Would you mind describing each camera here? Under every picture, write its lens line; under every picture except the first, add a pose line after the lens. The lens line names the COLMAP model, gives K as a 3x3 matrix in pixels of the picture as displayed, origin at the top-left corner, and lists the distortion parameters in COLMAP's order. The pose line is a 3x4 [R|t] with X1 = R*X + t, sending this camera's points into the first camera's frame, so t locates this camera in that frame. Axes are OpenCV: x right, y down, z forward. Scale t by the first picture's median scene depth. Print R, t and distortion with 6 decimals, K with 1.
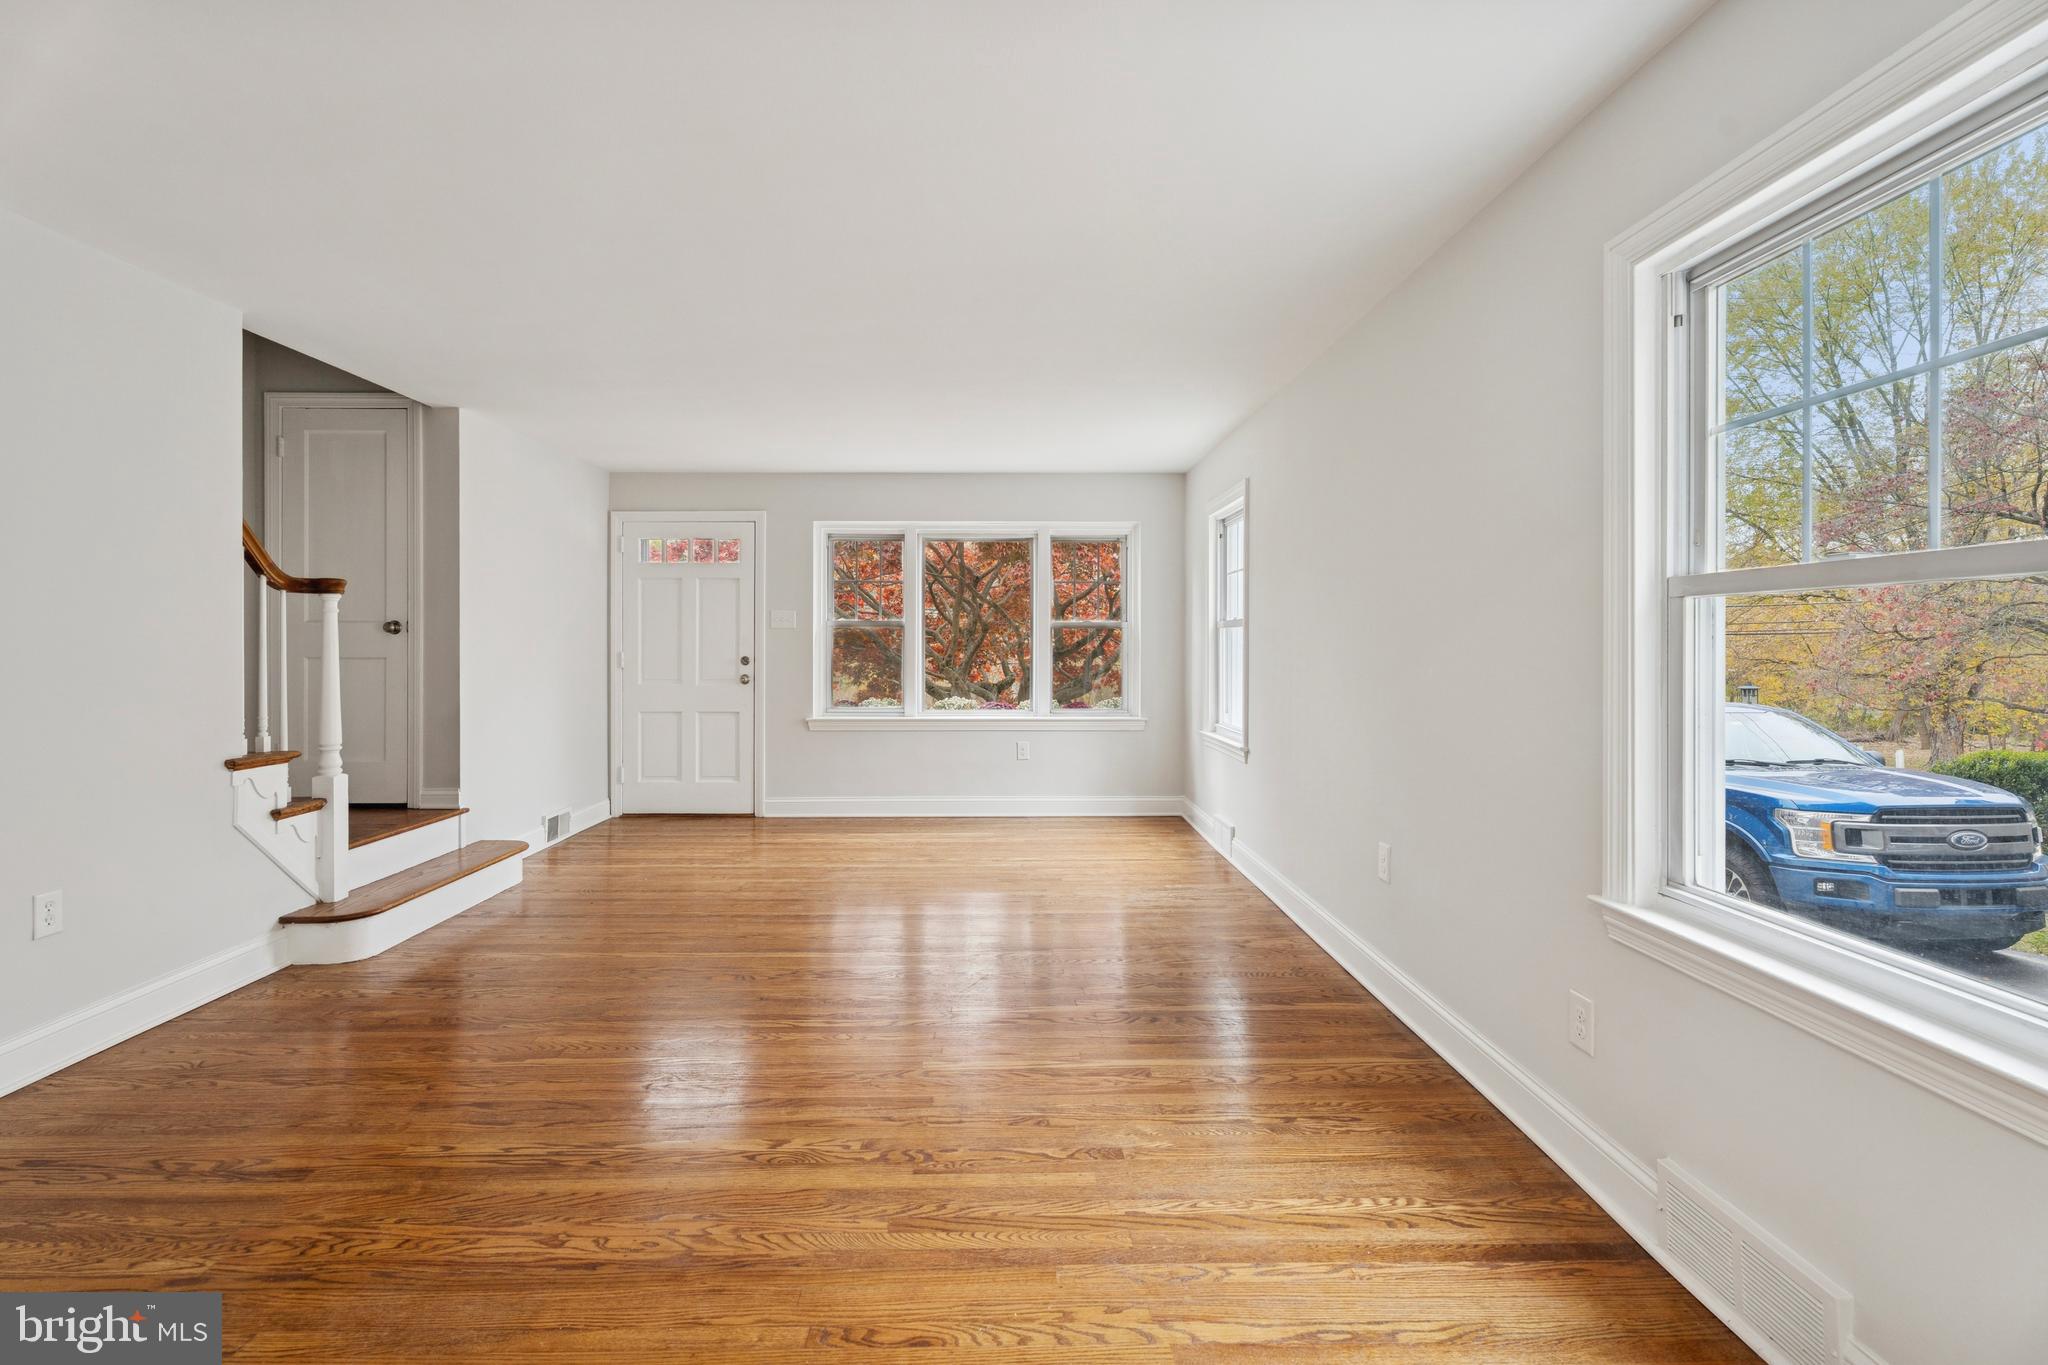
lens RADIAL K [[932.5, 0, 1019.8], [0, 932.5, 643.2], [0, 0, 1]] dist [0.000951, 0.000114]
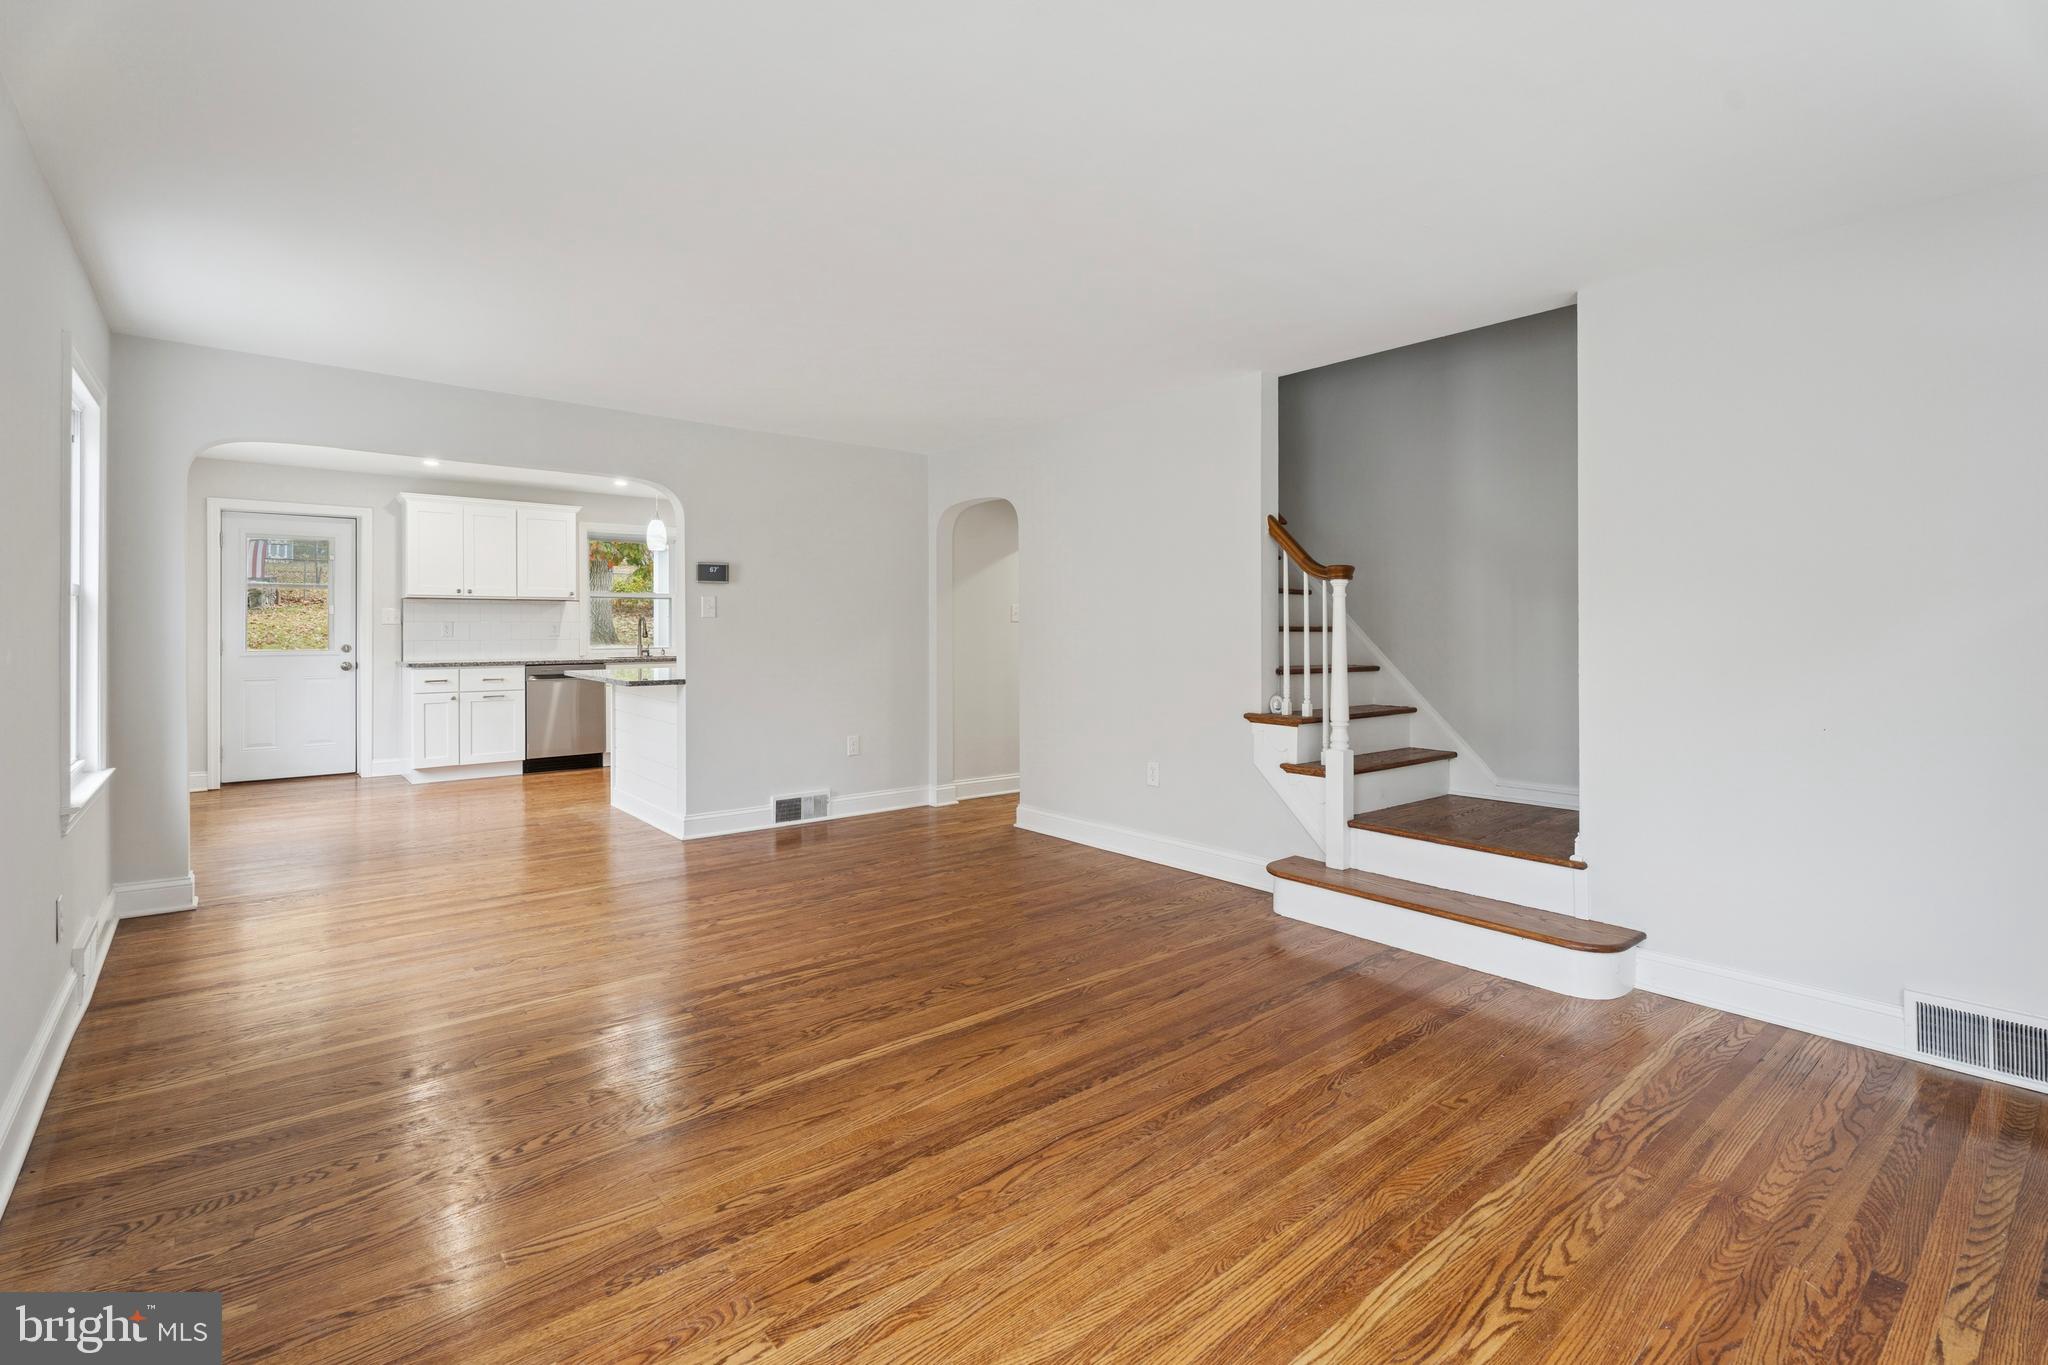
lens RADIAL K [[932.5, 0, 1019.8], [0, 932.5, 643.2], [0, 0, 1]] dist [0.000951, 0.000114]
pose [[-0.787576, 0.007852, -0.616167, 0.241133], [-0.005163, 0.999800, 0.019341, 0.001013], [0.616196, 0.018414, -0.787378, 1.916883]]
